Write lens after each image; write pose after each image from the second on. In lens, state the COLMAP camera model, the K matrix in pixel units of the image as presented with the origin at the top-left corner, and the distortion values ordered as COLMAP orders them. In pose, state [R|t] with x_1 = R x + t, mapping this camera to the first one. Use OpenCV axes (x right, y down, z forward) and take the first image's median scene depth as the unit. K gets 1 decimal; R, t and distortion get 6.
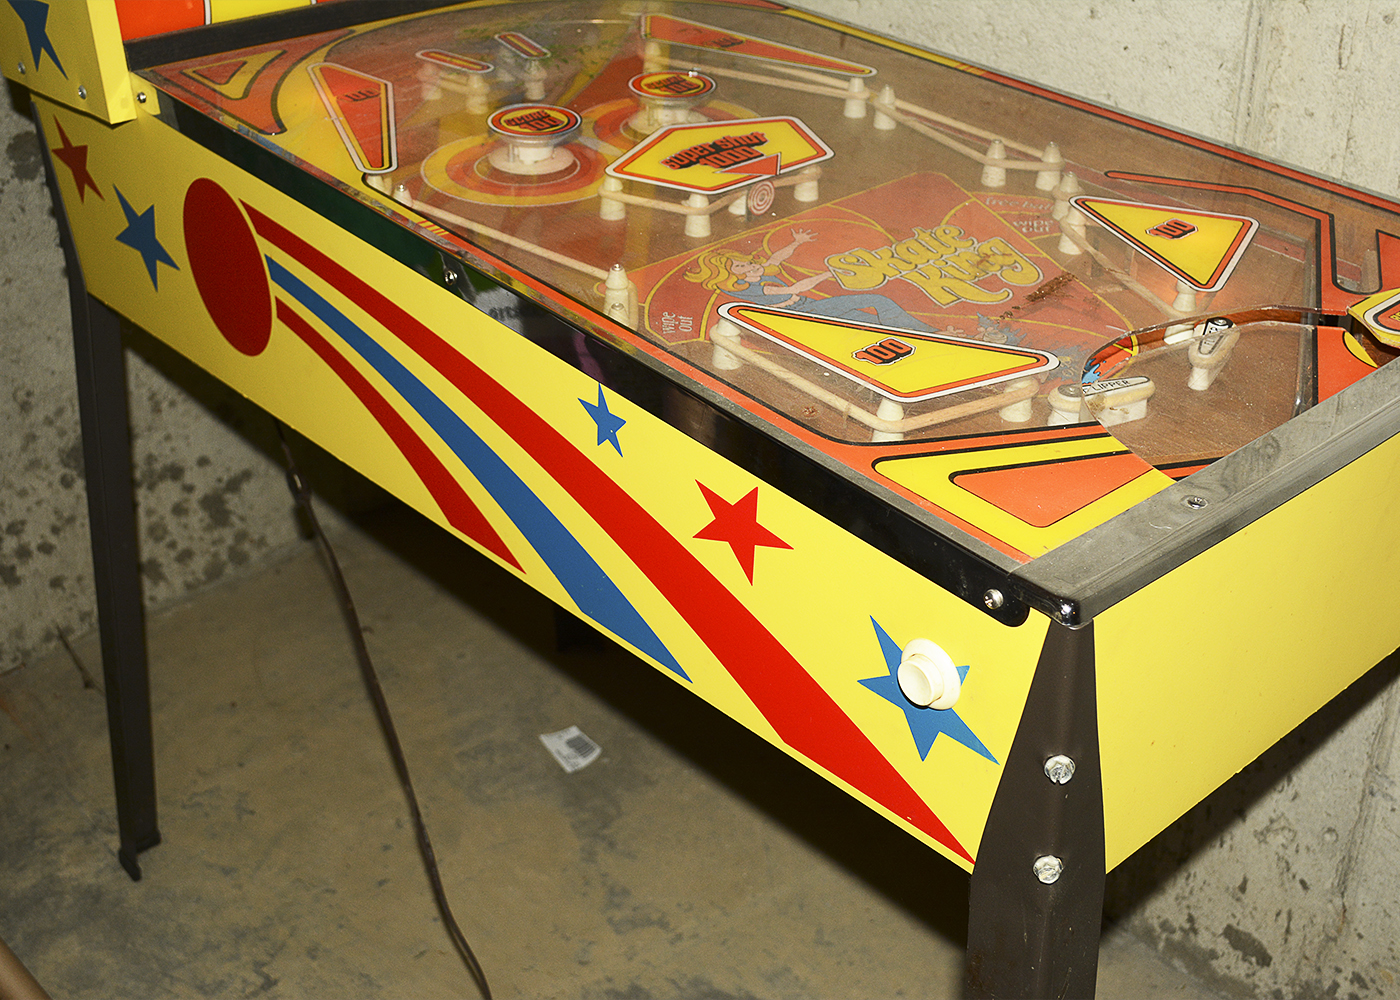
lens RADIAL K [[1627.4, 0, 700.0], [0, 1627.4, 500.0], [0, 0, 1]] dist [-0.049039, -0.014894]
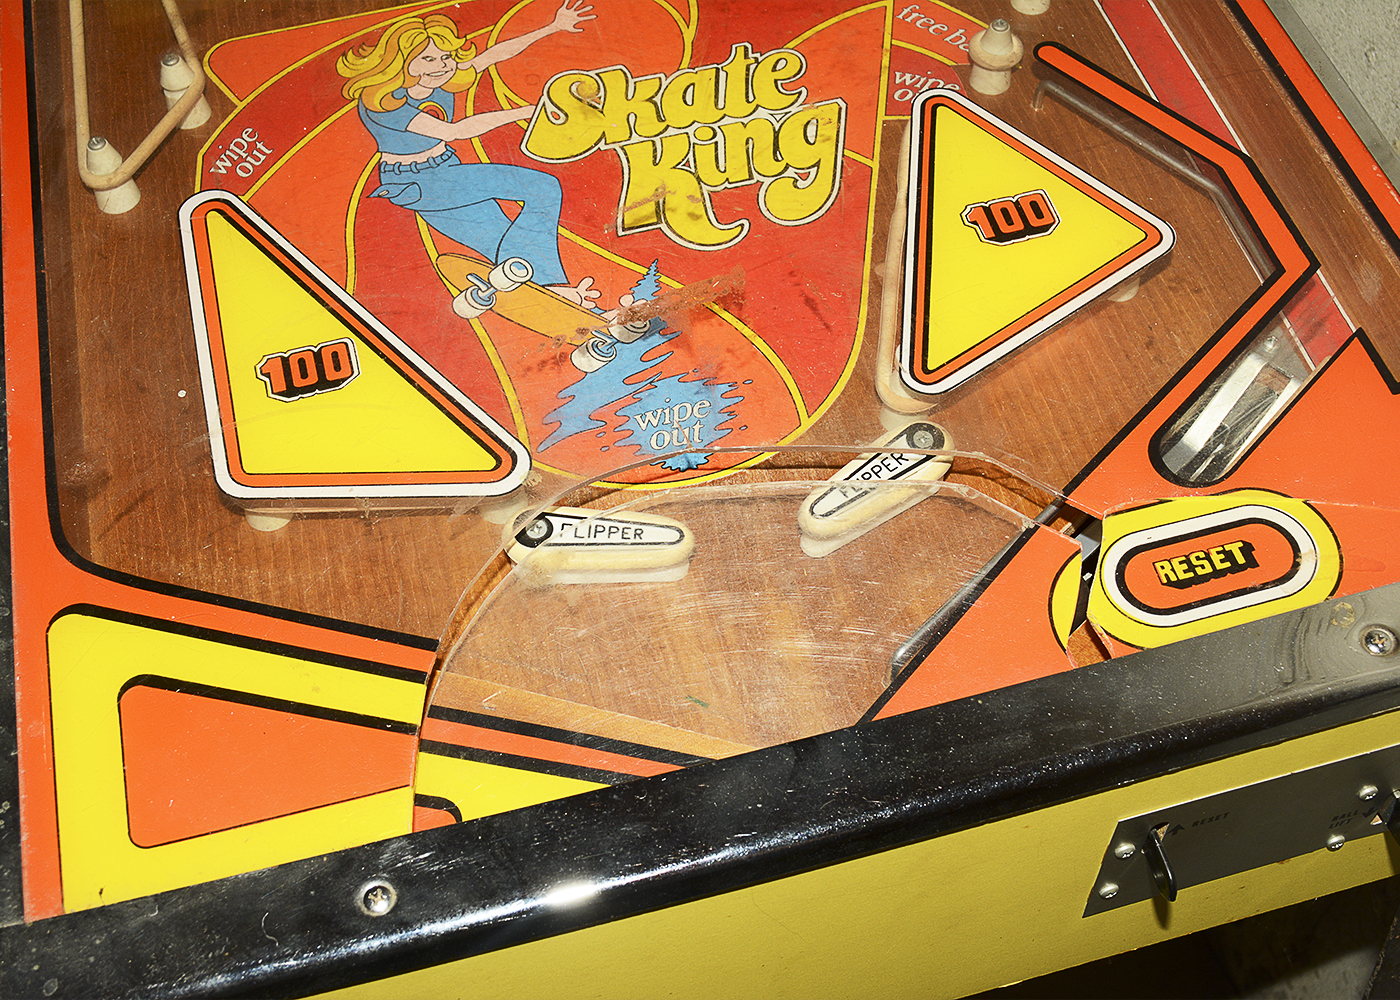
lens RADIAL K [[1627.4, 0, 700.0], [0, 1627.4, 500.0], [0, 0, 1]] dist [-0.049039, -0.014894]
pose [[0.897934, 0.352205, -0.263943, 0.326688], [-0.213392, 0.872877, 0.438805, -0.267610], [0.384939, -0.337694, 0.858944, 0.347955]]
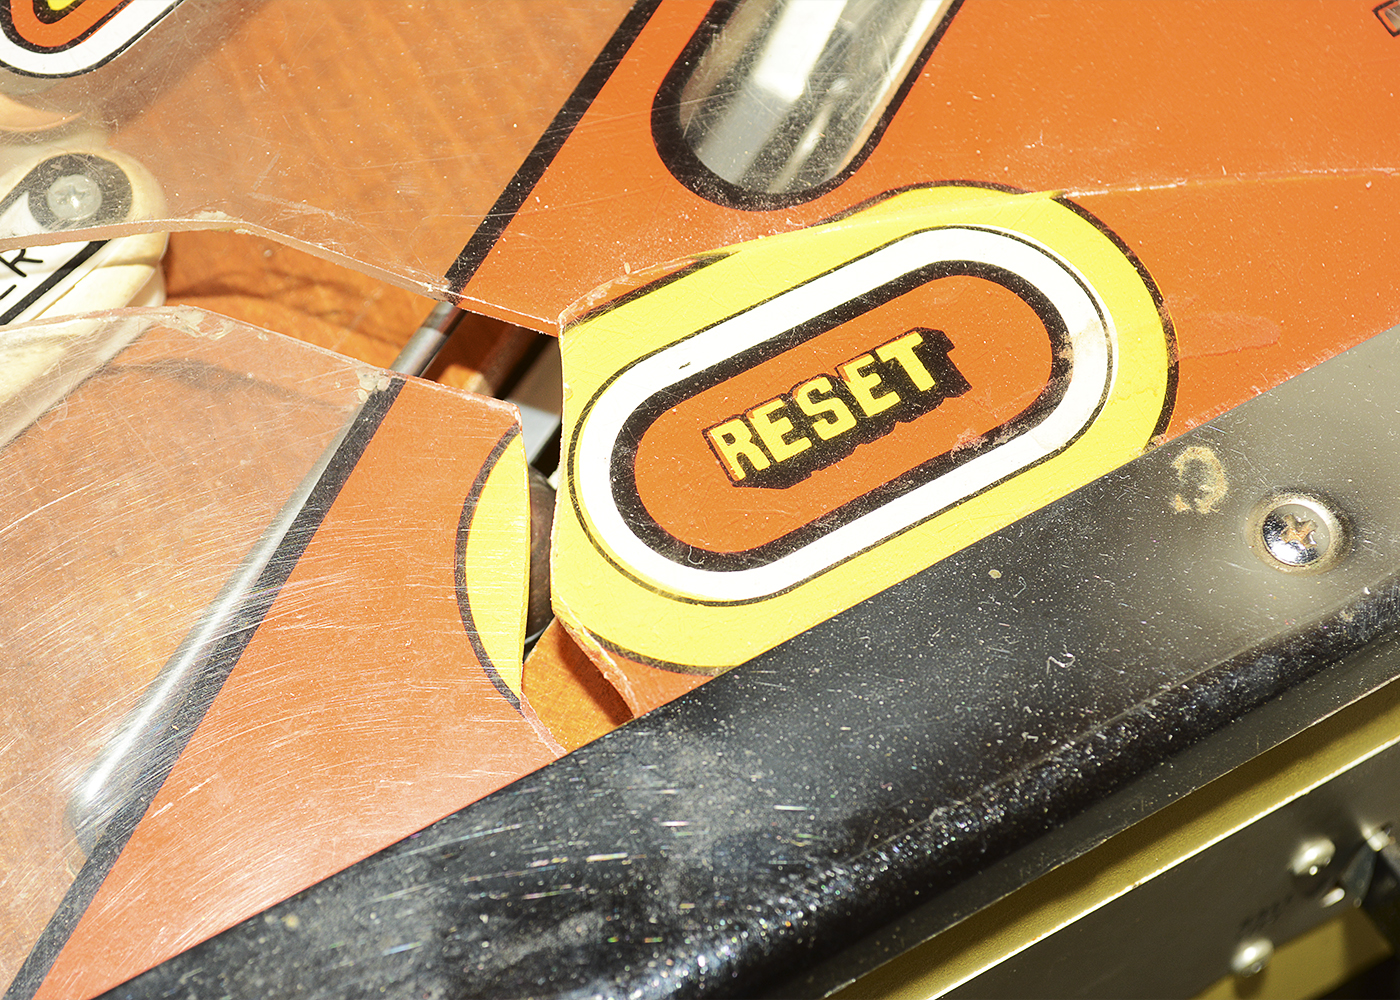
lens RADIAL K [[2778.1, 0, 700.0], [0, 2778.1, 500.0], [0, 0, 1]] dist [0.007913, -0.197294]
pose [[0.980894, 0.192095, -0.030776, 0.336756], [-0.152752, 0.858442, 0.489637, -0.219779], [0.120477, -0.475580, 0.871383, 0.514363]]
